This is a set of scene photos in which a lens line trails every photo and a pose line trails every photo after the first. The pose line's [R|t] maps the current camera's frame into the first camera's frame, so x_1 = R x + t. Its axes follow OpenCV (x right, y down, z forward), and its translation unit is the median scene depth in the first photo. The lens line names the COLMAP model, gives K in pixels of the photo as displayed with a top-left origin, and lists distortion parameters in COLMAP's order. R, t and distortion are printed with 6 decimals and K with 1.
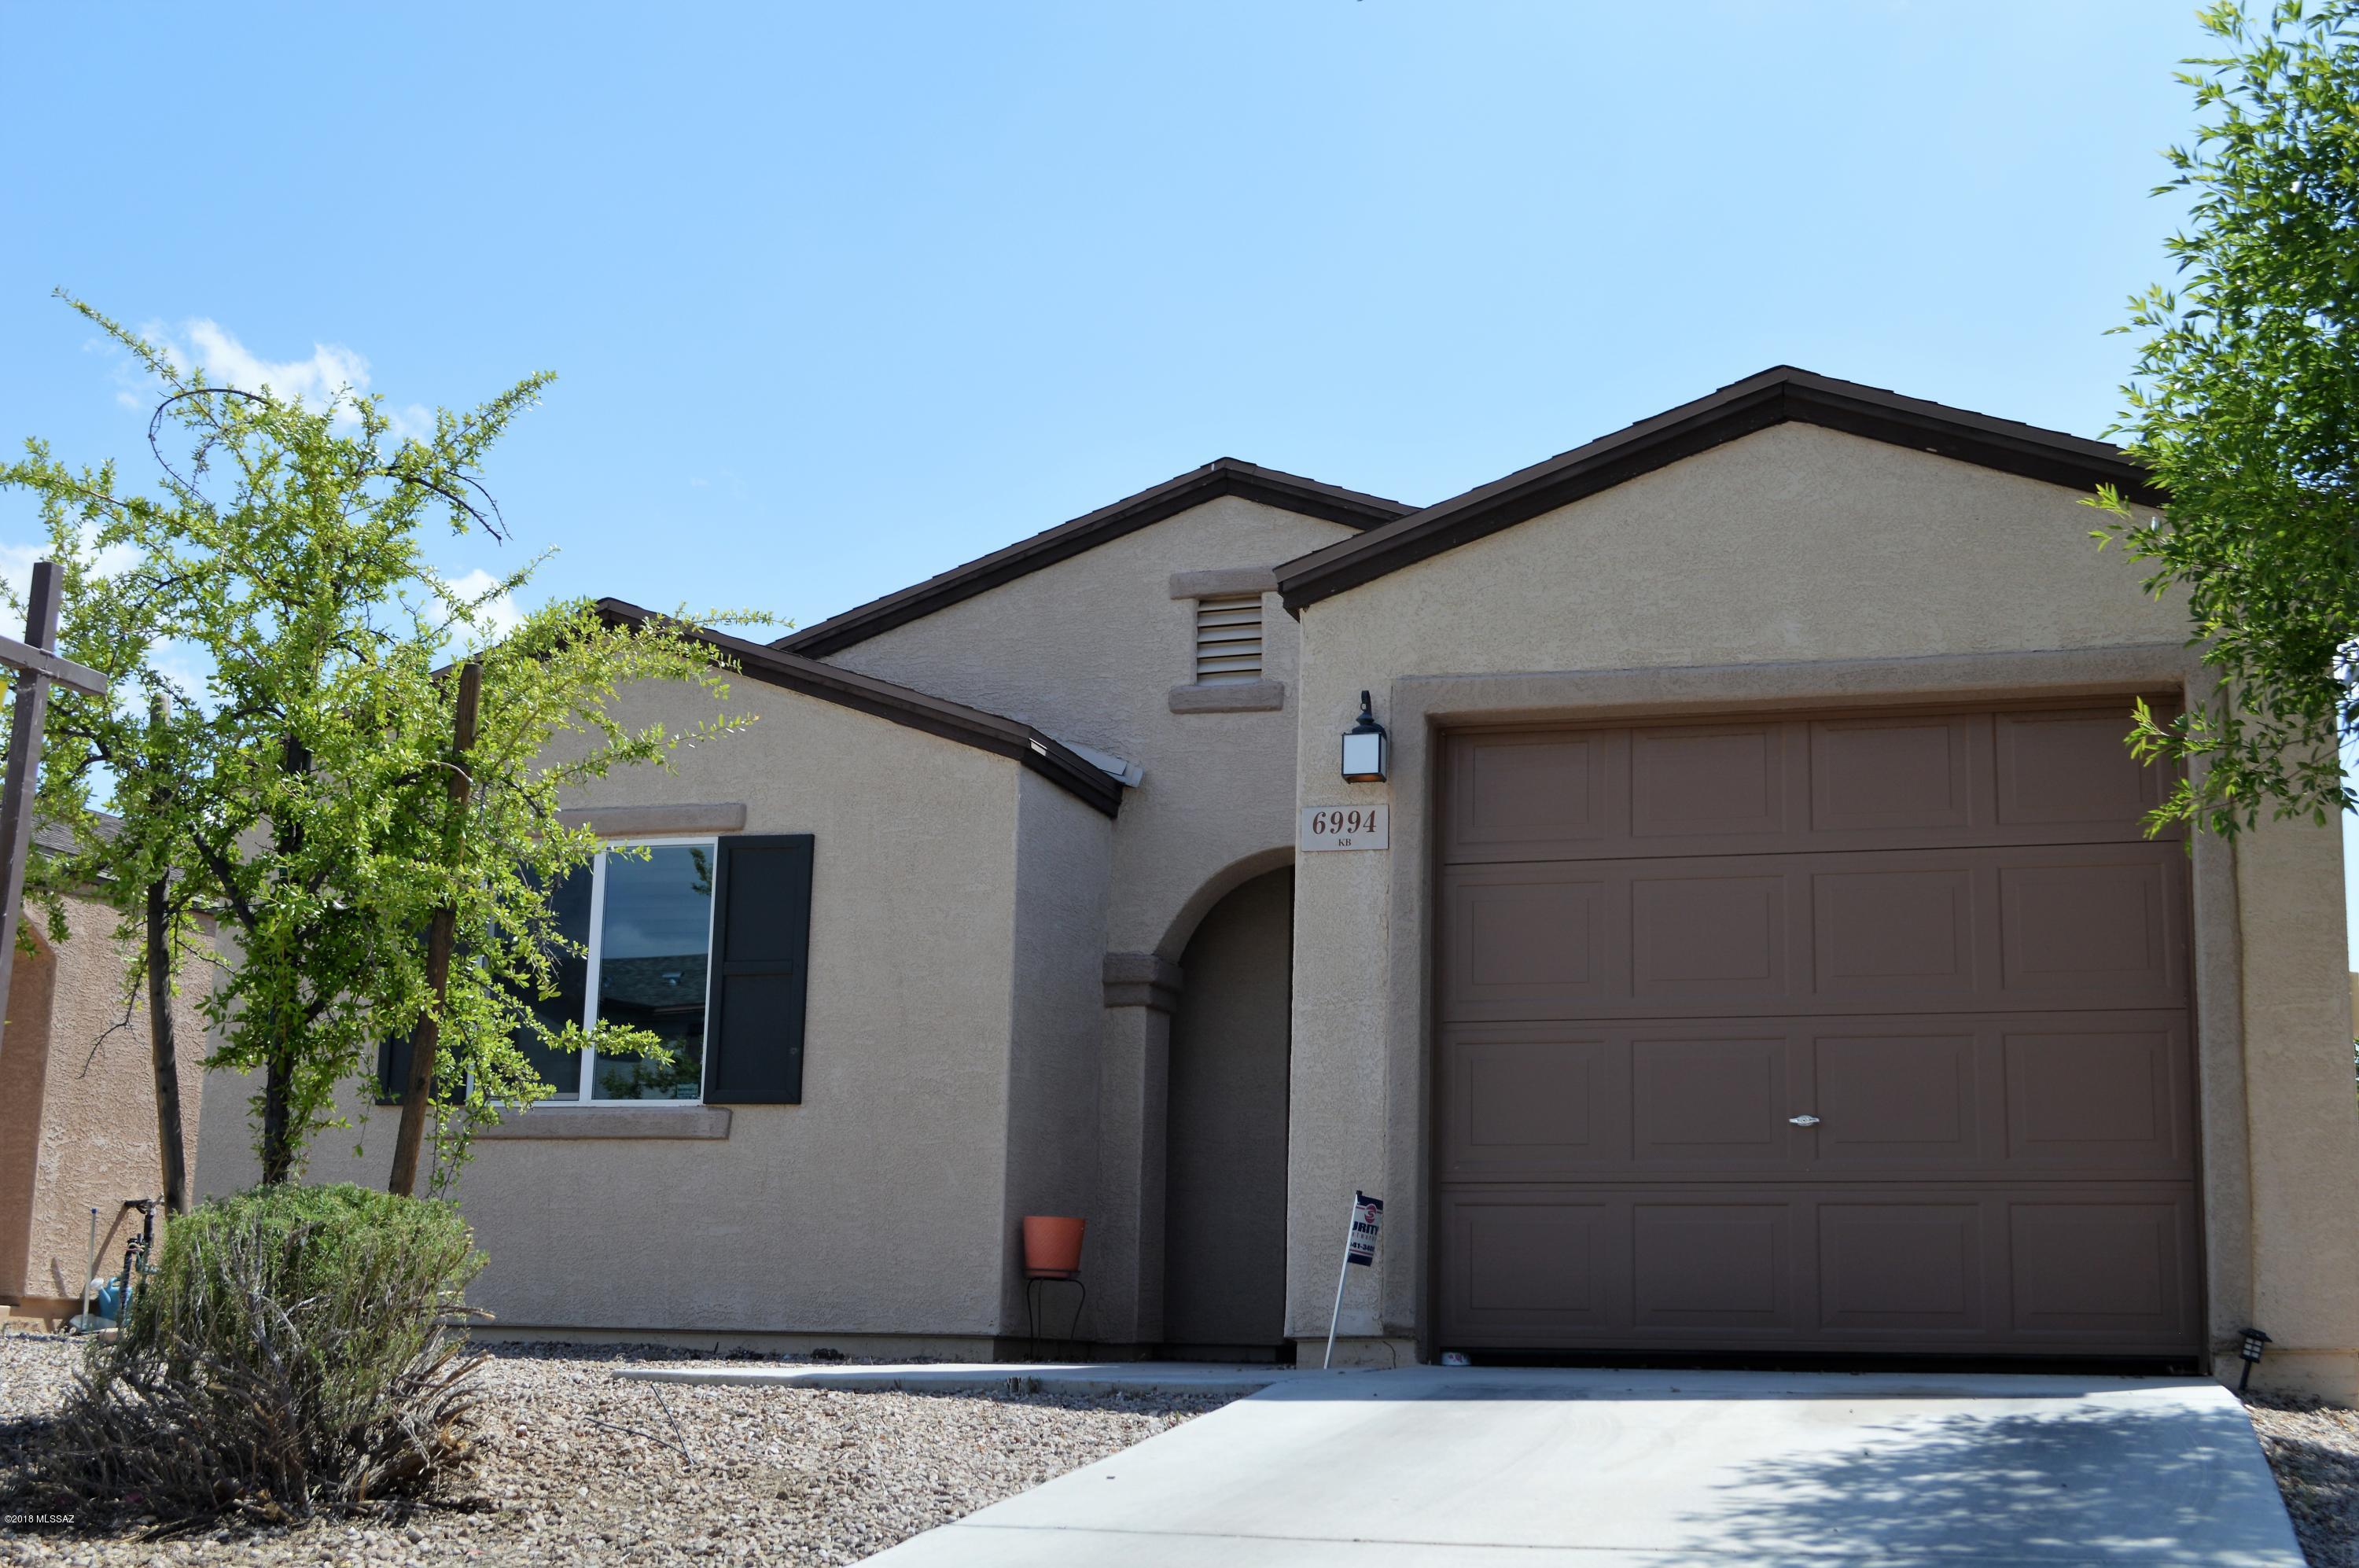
lens RADIAL K [[2907.4, 0, 1171.5], [0, 2907.4, 783.5], [0, 0, 1]] dist [-0.032413, 0.000000]
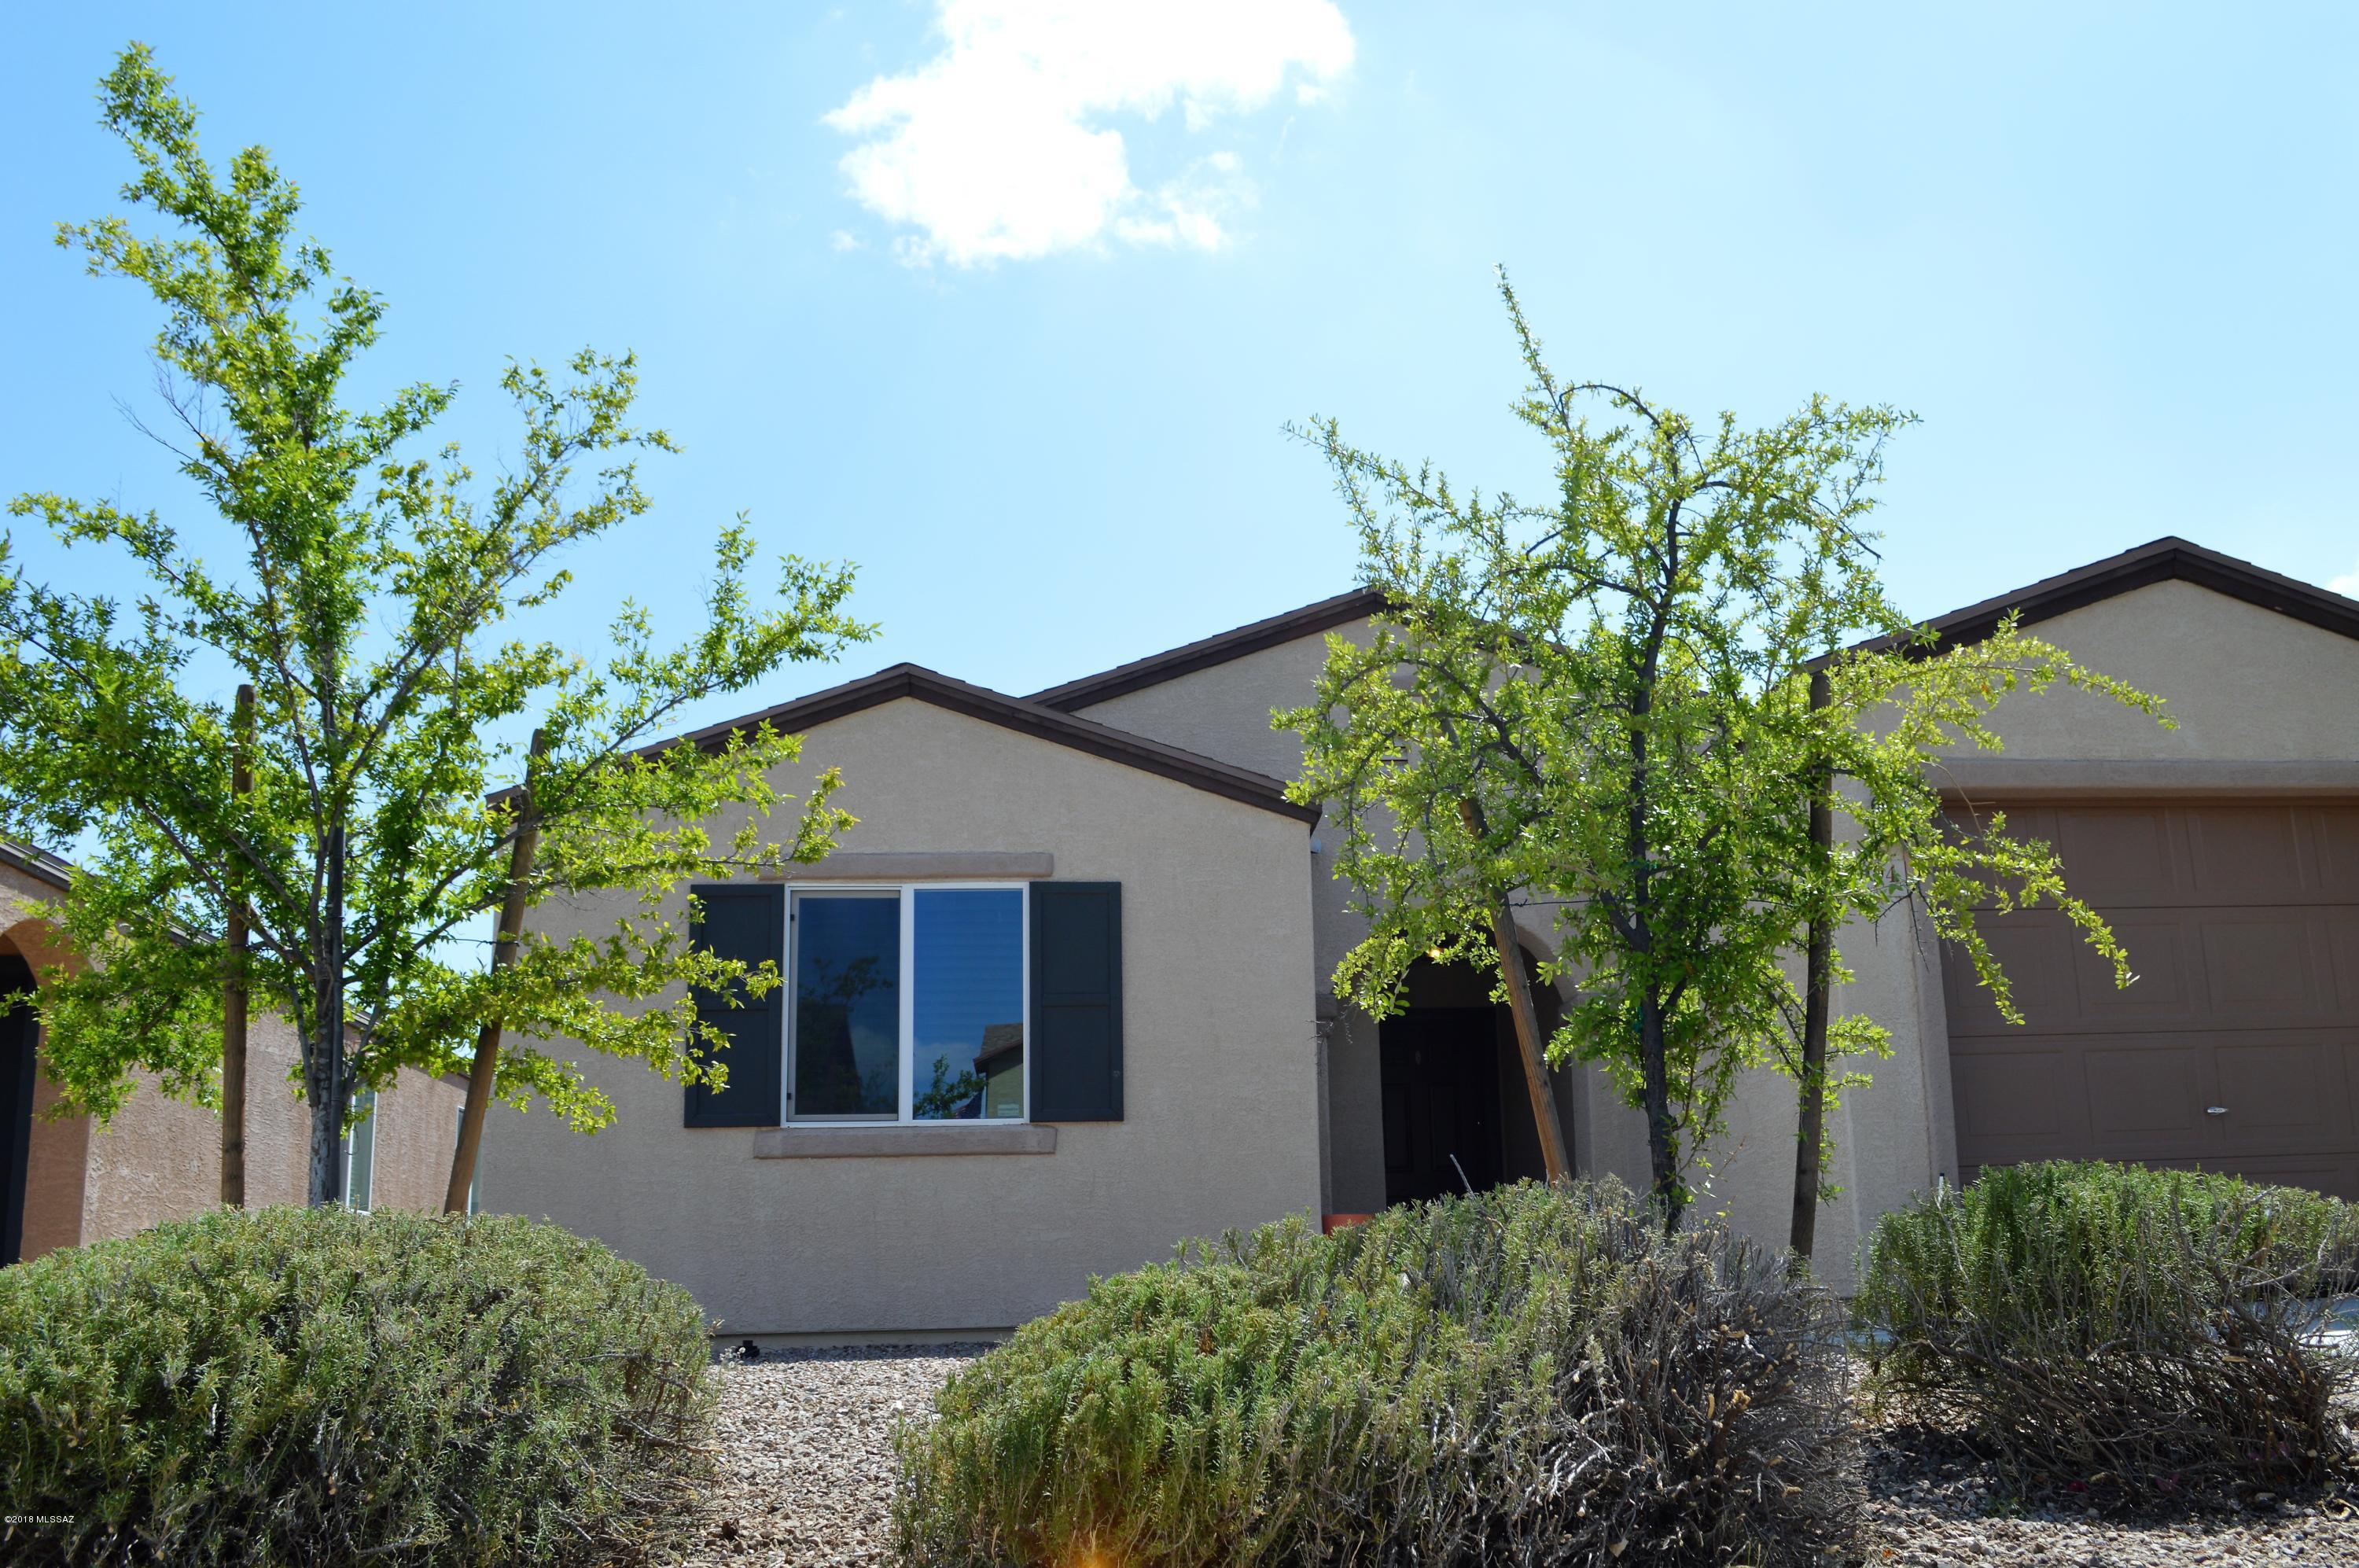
lens RADIAL K [[2185.9, 0, 1259.8], [0, 2185.9, 834.5], [0, 0, 1]] dist [-0.066596, 0.000000]
pose [[0.920651, 0.040156, 0.388315, -0.408736], [-0.028238, 0.998940, -0.036352, 0.028653], [-0.389363, 0.022502, 0.920809, 0.197974]]
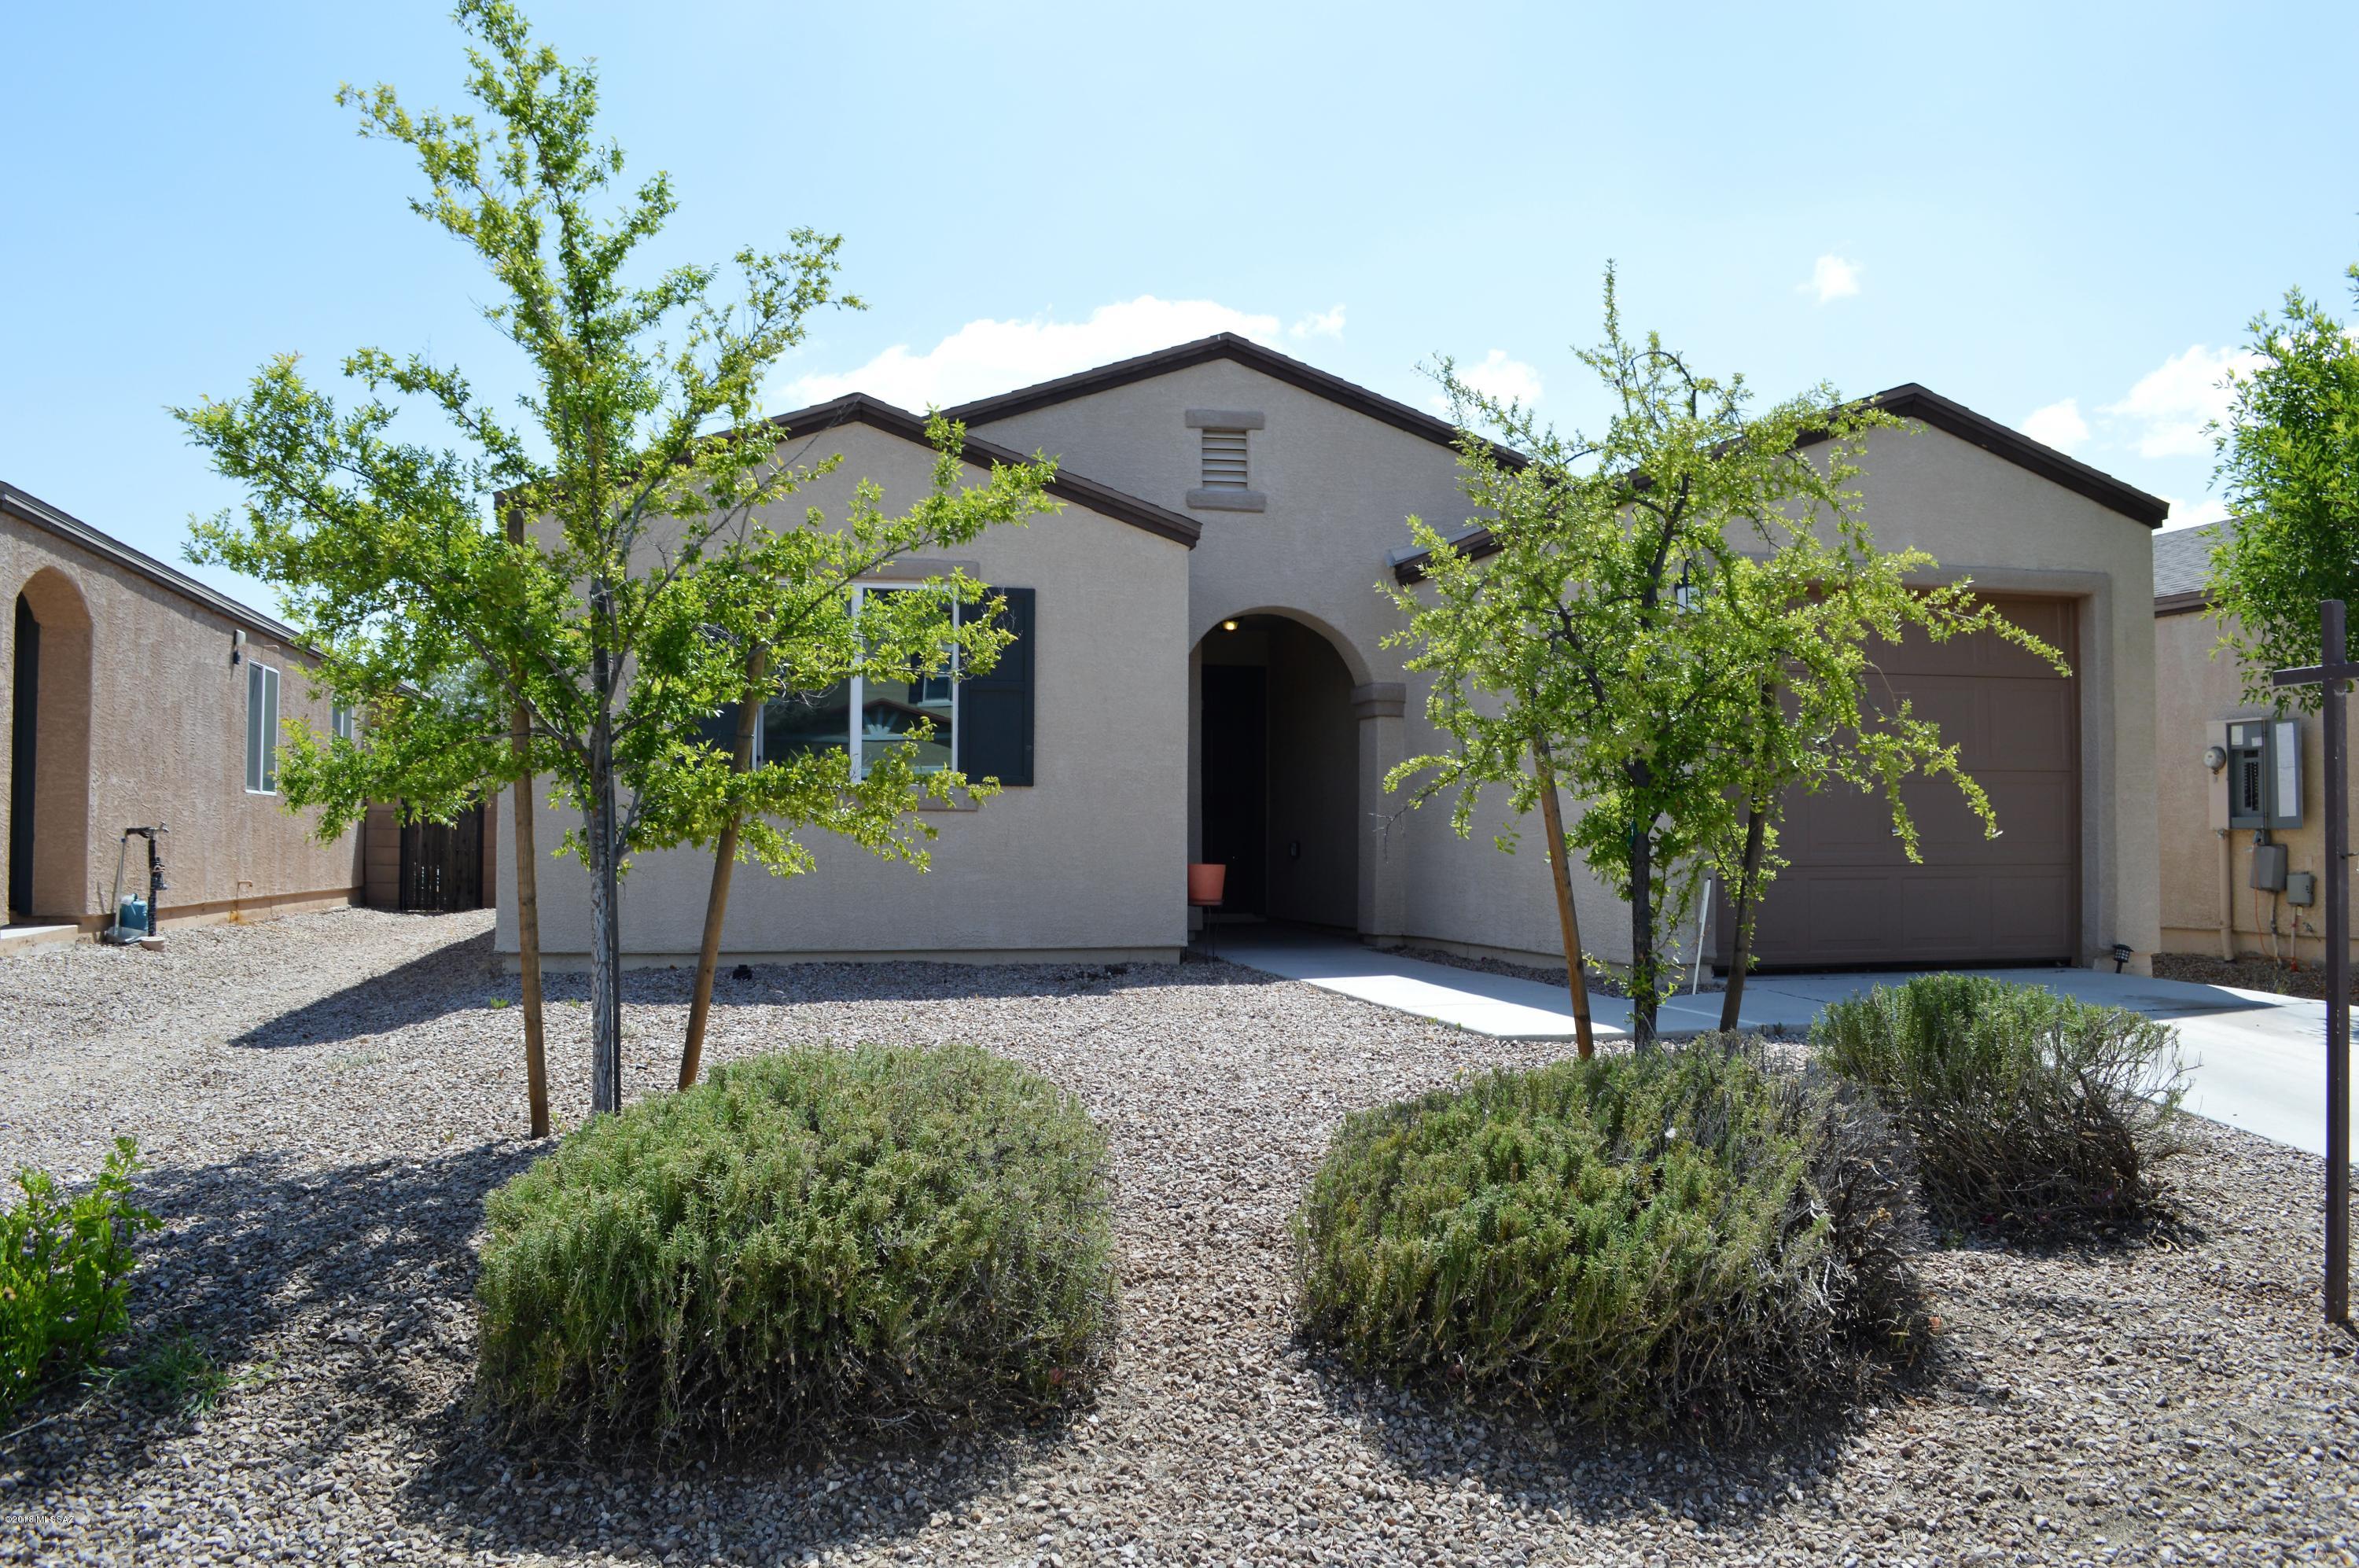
lens RADIAL K [[1868.3, 0, 1180.8], [0, 1868.3, 795.3], [0, 0, 1]] dist [-0.083398, 0.013465]
pose [[0.851547, -0.007483, 0.524225, -0.529847], [-0.085826, 0.984419, 0.153467, -0.027519], [-0.517206, -0.175677, 0.837637, 0.217167]]
